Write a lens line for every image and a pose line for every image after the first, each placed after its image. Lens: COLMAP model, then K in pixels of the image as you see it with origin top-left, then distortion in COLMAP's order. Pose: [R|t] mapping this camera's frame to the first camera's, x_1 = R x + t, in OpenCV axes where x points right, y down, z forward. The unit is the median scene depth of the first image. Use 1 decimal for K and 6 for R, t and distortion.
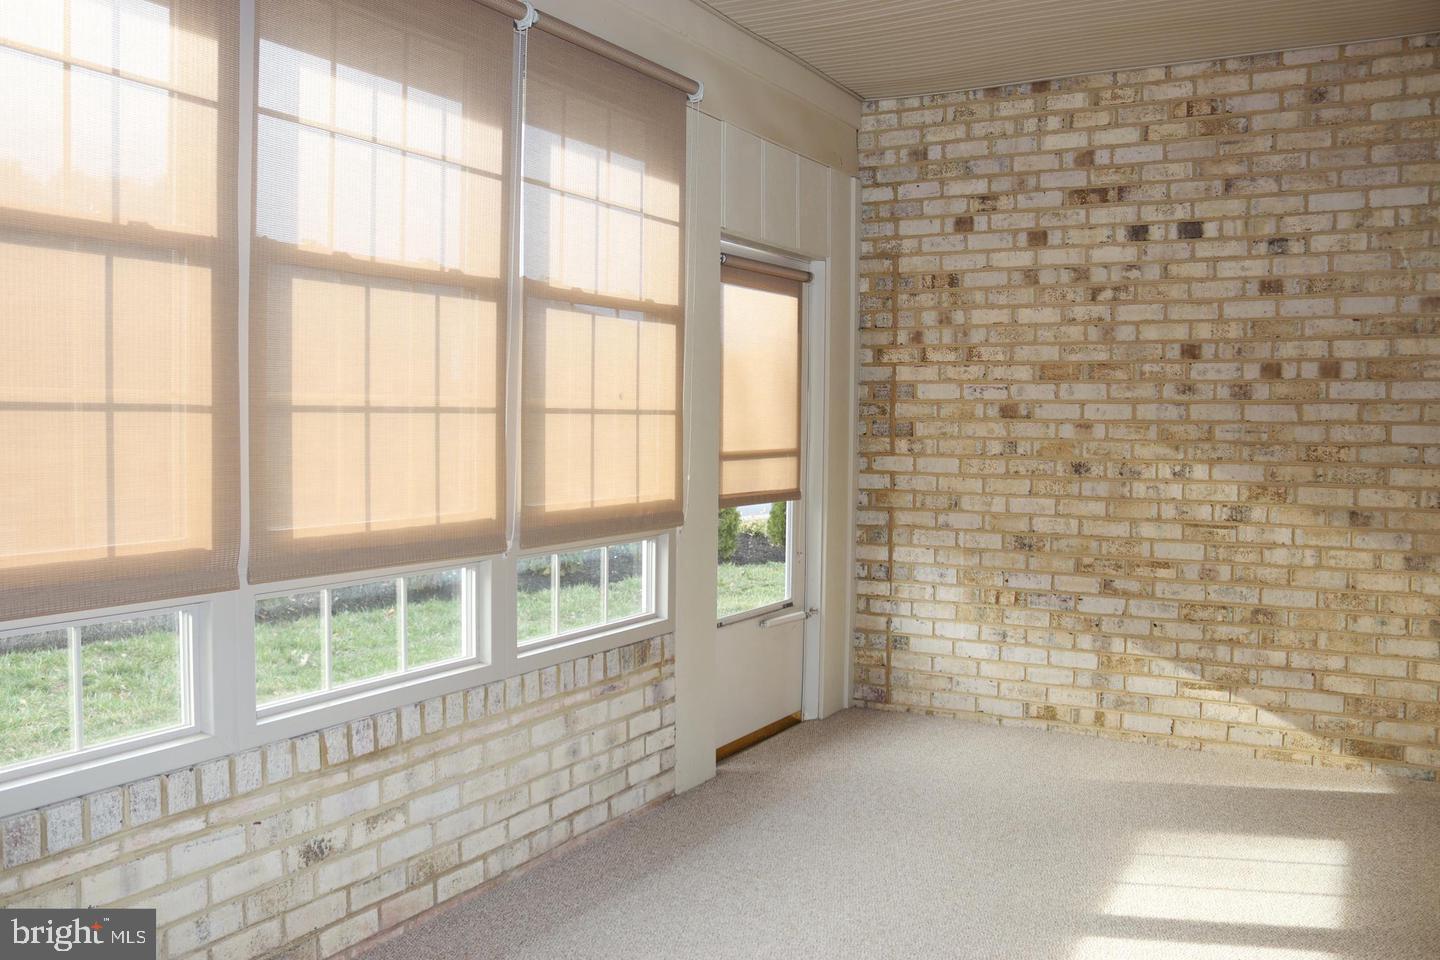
lens RADIAL K [[1183.6, 0, 726.5], [0, 1183.6, 476.4], [0, 0, 1]] dist [-0.157167, 0.128289]
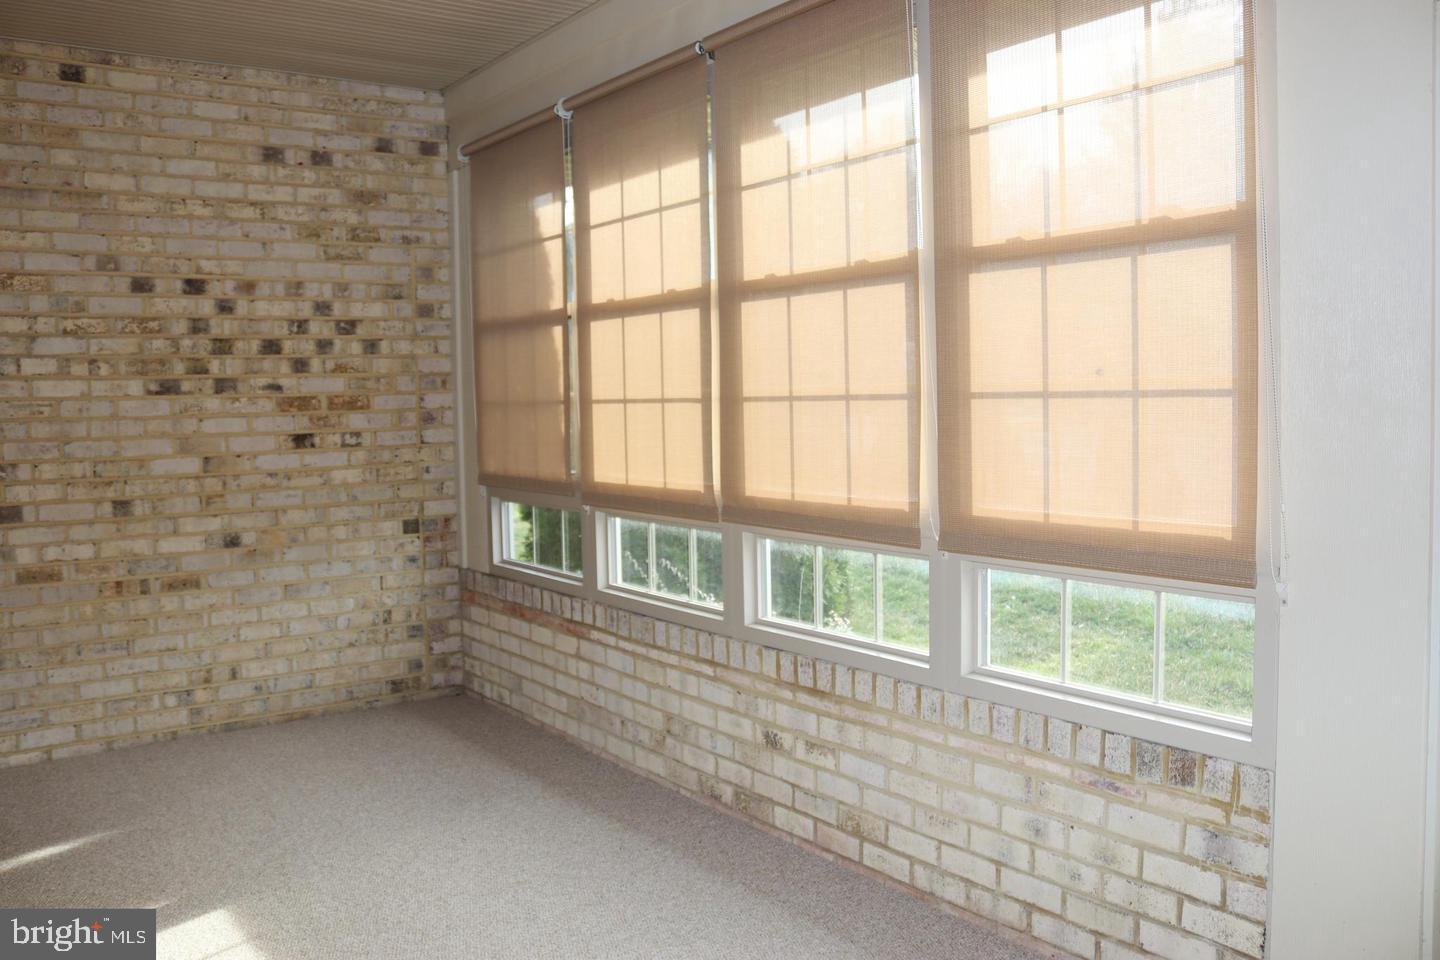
lens RADIAL K [[1183.6, 0, 732.4], [0, 1183.6, 487.3], [0, 0, 1]] dist [-0.157167, 0.128289]
pose [[-0.403540, 0.061731, -0.912877, 0.535950], [-0.035772, 0.995894, 0.083159, -0.041893], [0.914262, 0.066214, -0.399675, 0.920152]]
